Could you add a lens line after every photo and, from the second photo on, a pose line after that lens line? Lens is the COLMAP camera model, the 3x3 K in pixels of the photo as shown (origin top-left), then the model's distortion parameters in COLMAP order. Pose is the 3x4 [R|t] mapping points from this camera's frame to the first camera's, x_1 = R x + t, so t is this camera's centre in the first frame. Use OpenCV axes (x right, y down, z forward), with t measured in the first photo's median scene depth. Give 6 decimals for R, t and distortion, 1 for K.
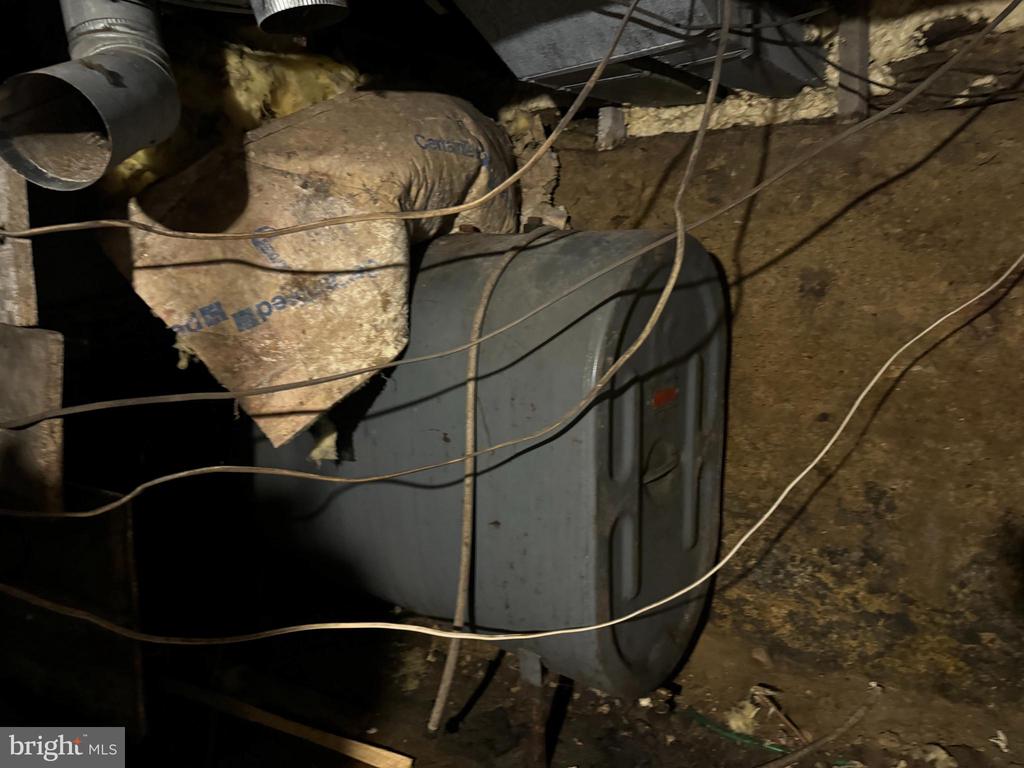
lens RADIAL K [[729.0, 0, 511.4], [0, 729.0, 390.6], [0, 0, 1]] dist [0.070193, -0.085438]
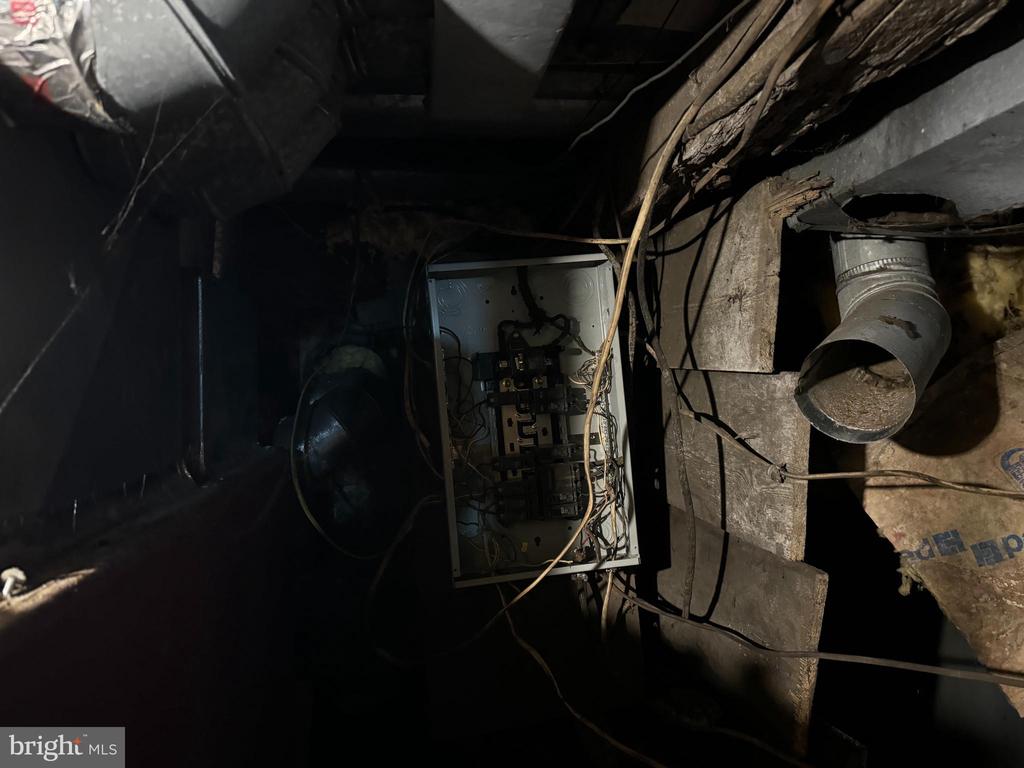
lens RADIAL K [[729.0, 0, 511.4], [0, 729.0, 390.6], [0, 0, 1]] dist [0.070193, -0.085438]
pose [[0.727238, 0.015070, -0.686220, -0.175063], [-0.130626, 0.984526, -0.116813, -0.111229], [0.673841, 0.174589, 0.717953, -0.043014]]
